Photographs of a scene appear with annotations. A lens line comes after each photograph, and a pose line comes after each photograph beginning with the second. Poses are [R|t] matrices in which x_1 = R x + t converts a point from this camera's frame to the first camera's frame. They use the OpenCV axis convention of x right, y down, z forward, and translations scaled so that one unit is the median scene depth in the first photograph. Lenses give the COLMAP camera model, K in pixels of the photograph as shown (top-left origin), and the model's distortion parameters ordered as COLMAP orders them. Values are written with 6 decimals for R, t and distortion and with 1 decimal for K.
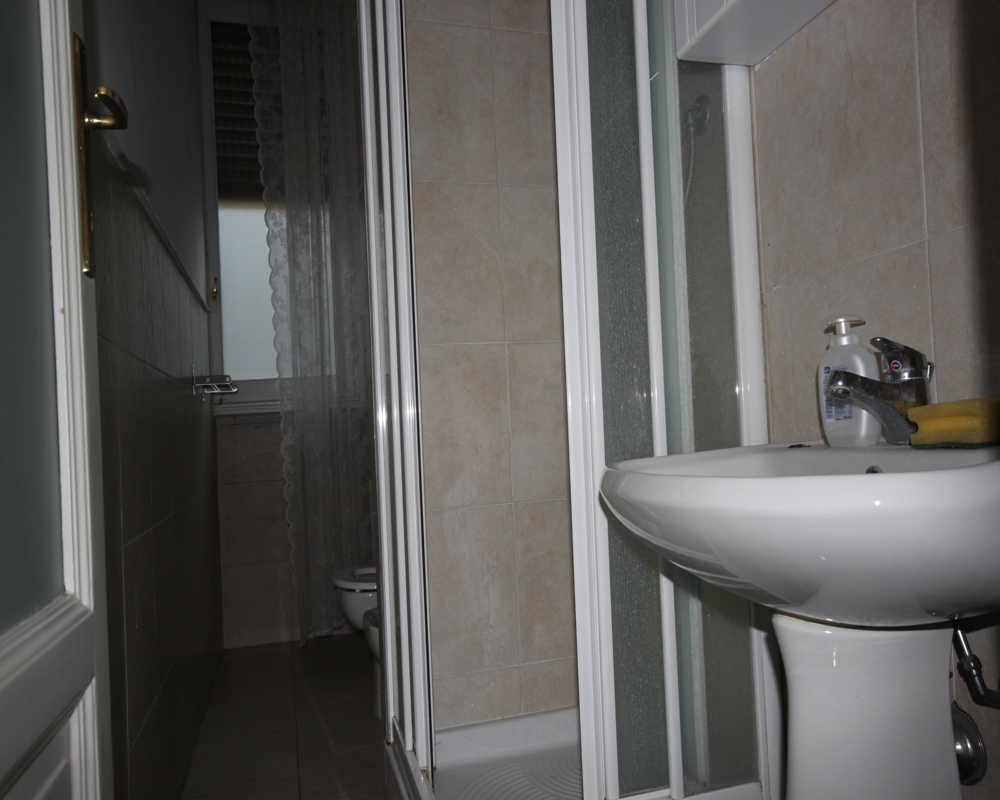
lens RADIAL K [[743.9, 0, 500.8], [0, 743.9, 422.8], [0, 0, 1]] dist [-0.003519, 0.028354]
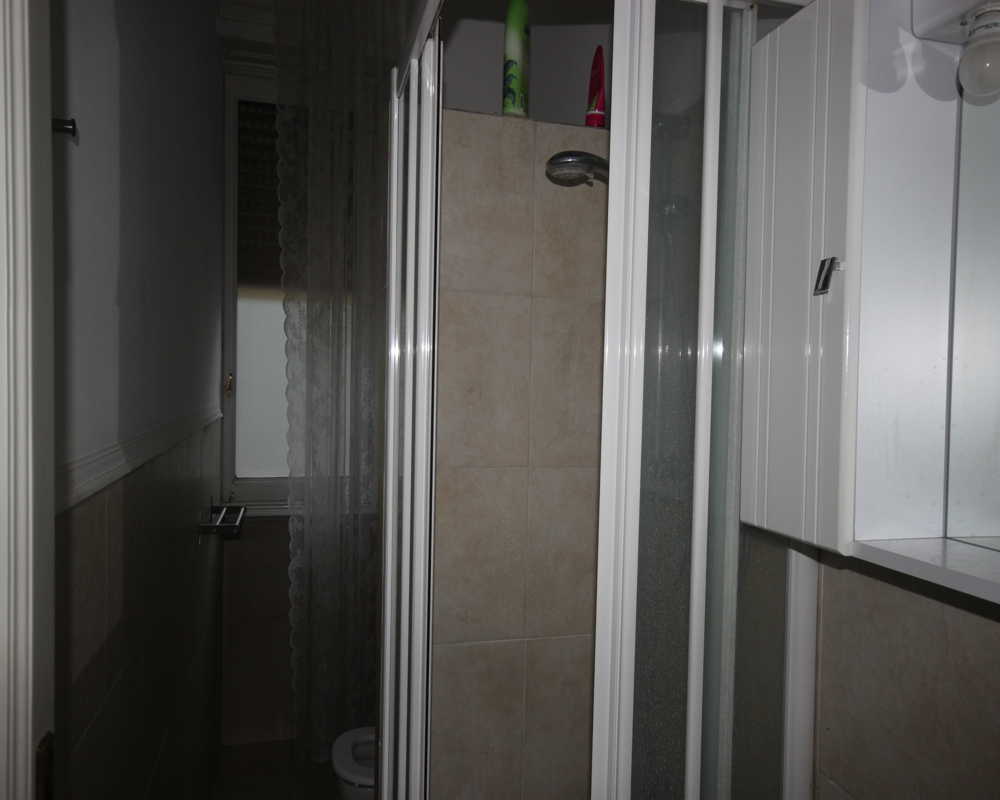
lens RADIAL K [[743.9, 0, 500.1], [0, 743.9, 399.4], [0, 0, 1]] dist [-0.003519, 0.028354]
pose [[0.997686, 0.065452, -0.018402, -0.015918], [-0.064360, 0.996425, 0.054726, -0.257099], [0.021918, -0.053415, 0.998332, 0.046850]]
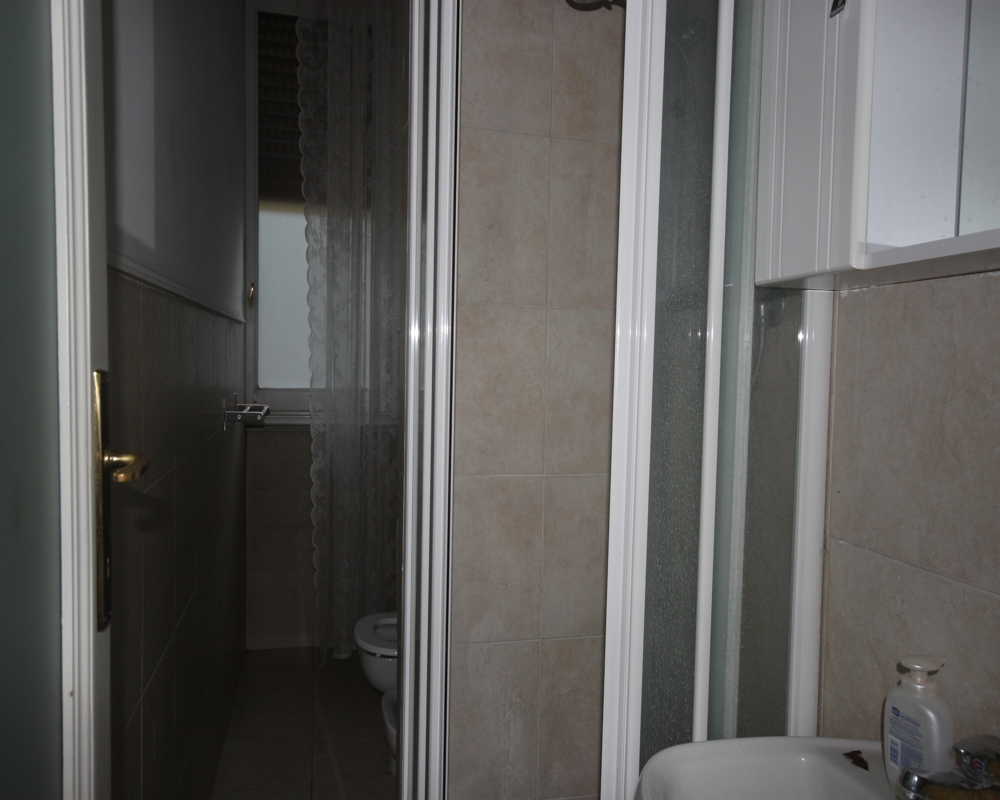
lens RADIAL K [[743.9, 0, 500.7], [0, 743.9, 396.3], [0, 0, 1]] dist [-0.003519, 0.028354]
pose [[0.996972, 0.067240, -0.039052, -0.010457], [-0.064169, 0.995103, 0.075182, -0.155912], [0.043916, -0.072449, 0.996405, 0.030107]]
